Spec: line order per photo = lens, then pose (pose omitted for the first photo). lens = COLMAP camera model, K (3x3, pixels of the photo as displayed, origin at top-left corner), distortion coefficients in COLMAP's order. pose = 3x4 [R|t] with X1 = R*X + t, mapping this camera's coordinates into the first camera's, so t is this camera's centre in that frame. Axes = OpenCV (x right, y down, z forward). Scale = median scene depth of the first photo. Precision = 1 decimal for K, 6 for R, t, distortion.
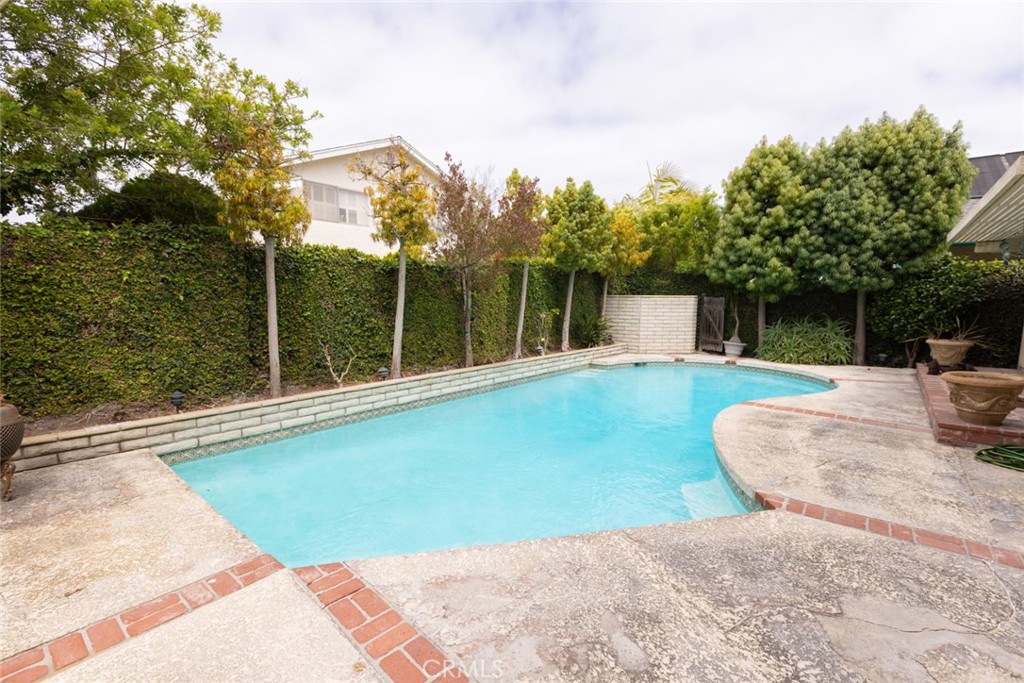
lens RADIAL K [[450.4, 0, 516.4], [0, 450.4, 349.7], [0, 0, 1]] dist [0.000721, -0.000599]
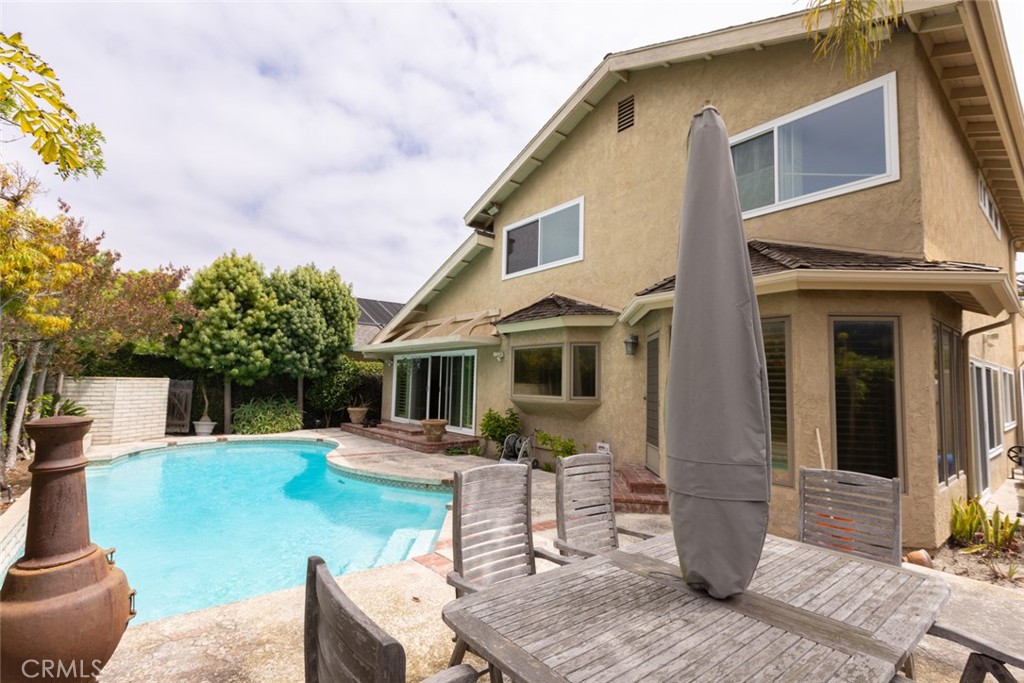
lens RADIAL K [[457.6, 0, 501.0], [0, 457.6, 350.5], [0, 0, 1]] dist [0.010940, 0.001492]
pose [[0.212801, 0.071761, 0.974457, -0.550426], [0.092354, 0.991357, -0.093173, -0.021903], [-0.972721, 0.109823, 0.204335, 0.079805]]
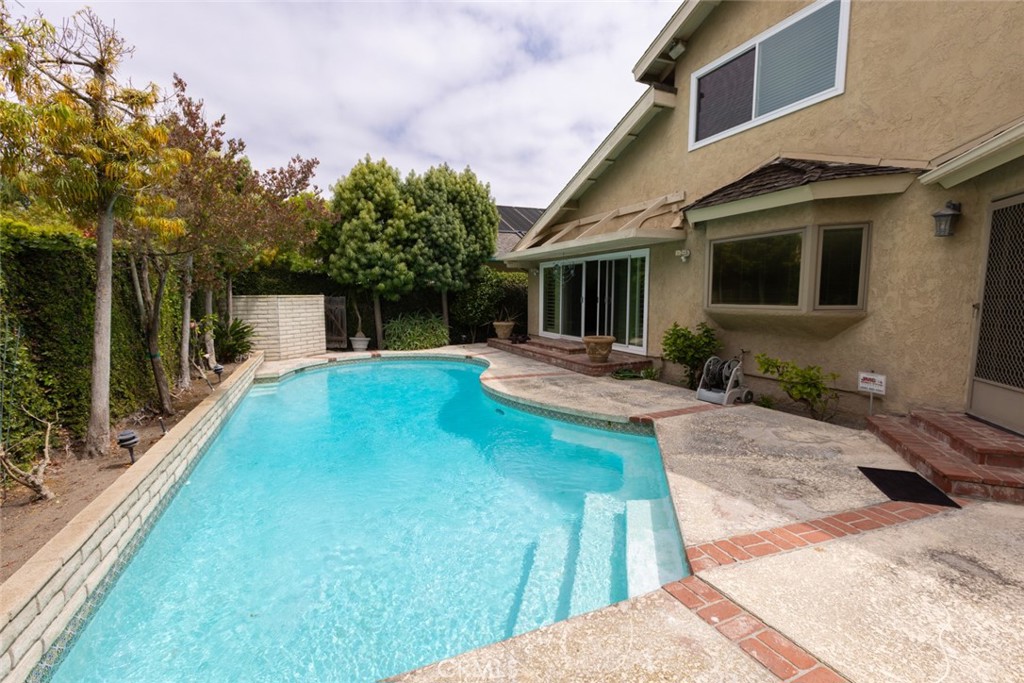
lens RADIAL K [[450.4, 0, 512.2], [0, 450.4, 345.4], [0, 0, 1]] dist [0.000721, -0.000599]
pose [[0.452400, -0.106149, 0.885475, -0.381665], [0.109262, 0.992008, 0.063097, -0.032328], [-0.885097, 0.068204, 0.460383, 0.215414]]
